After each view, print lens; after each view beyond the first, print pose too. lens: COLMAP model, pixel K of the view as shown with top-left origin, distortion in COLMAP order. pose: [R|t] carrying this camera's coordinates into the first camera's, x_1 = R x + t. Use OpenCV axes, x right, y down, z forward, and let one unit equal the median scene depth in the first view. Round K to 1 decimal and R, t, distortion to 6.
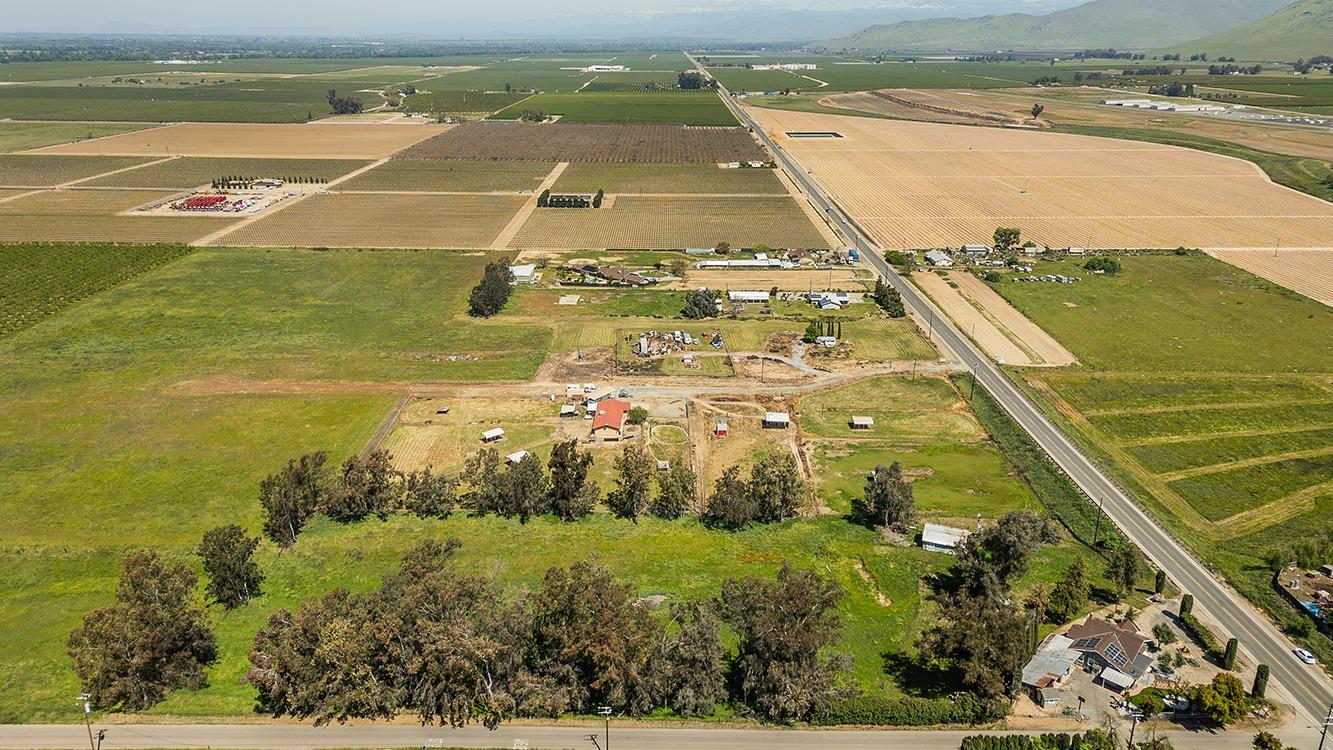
lens RADIAL K [[947.6, 0, 666.5], [0, 947.6, 375.0], [0, 0, 1]] dist [0.066283, -0.032560]
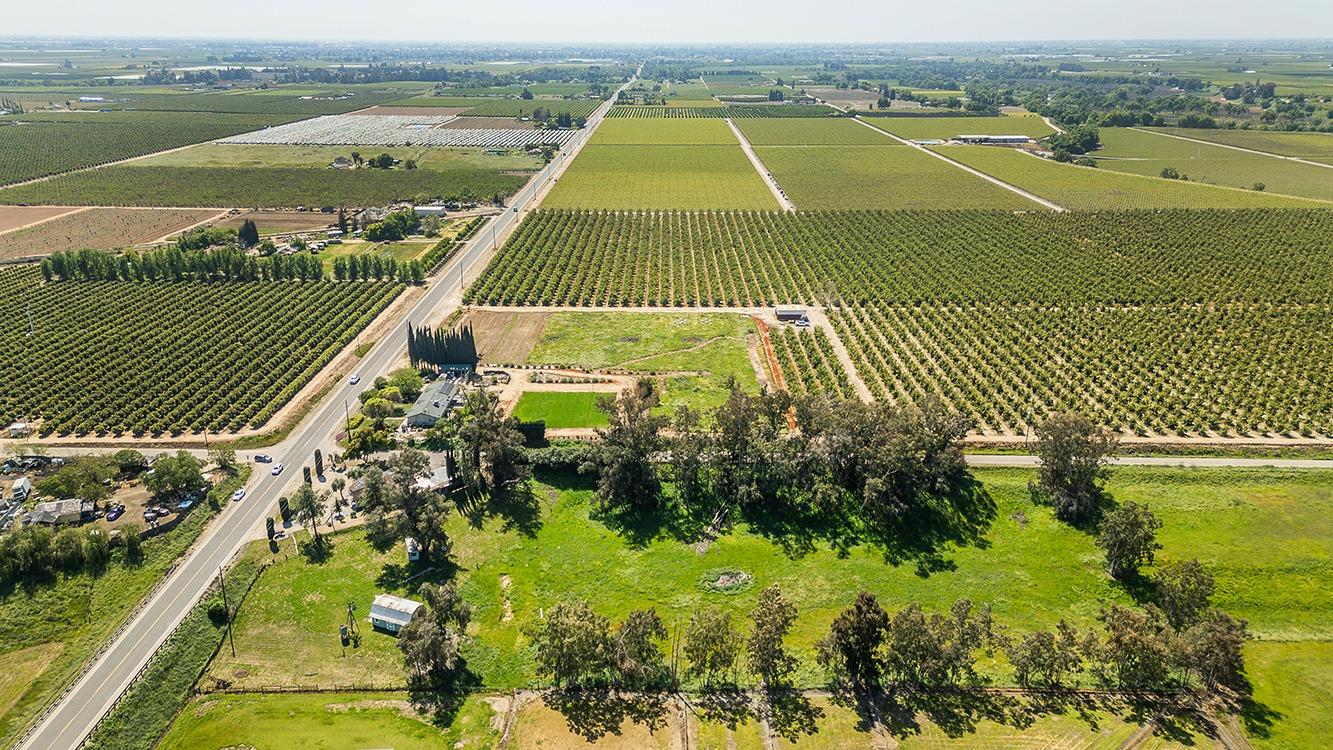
lens RADIAL K [[947.6, 0, 666.5], [0, 947.6, 375.0], [0, 0, 1]] dist [0.066283, -0.032560]
pose [[-0.999970, -0.007699, -0.000792, 0.053606], [-0.006444, 0.771527, 0.636164, -0.598807], [-0.004287, 0.636150, -0.771553, 1.655666]]
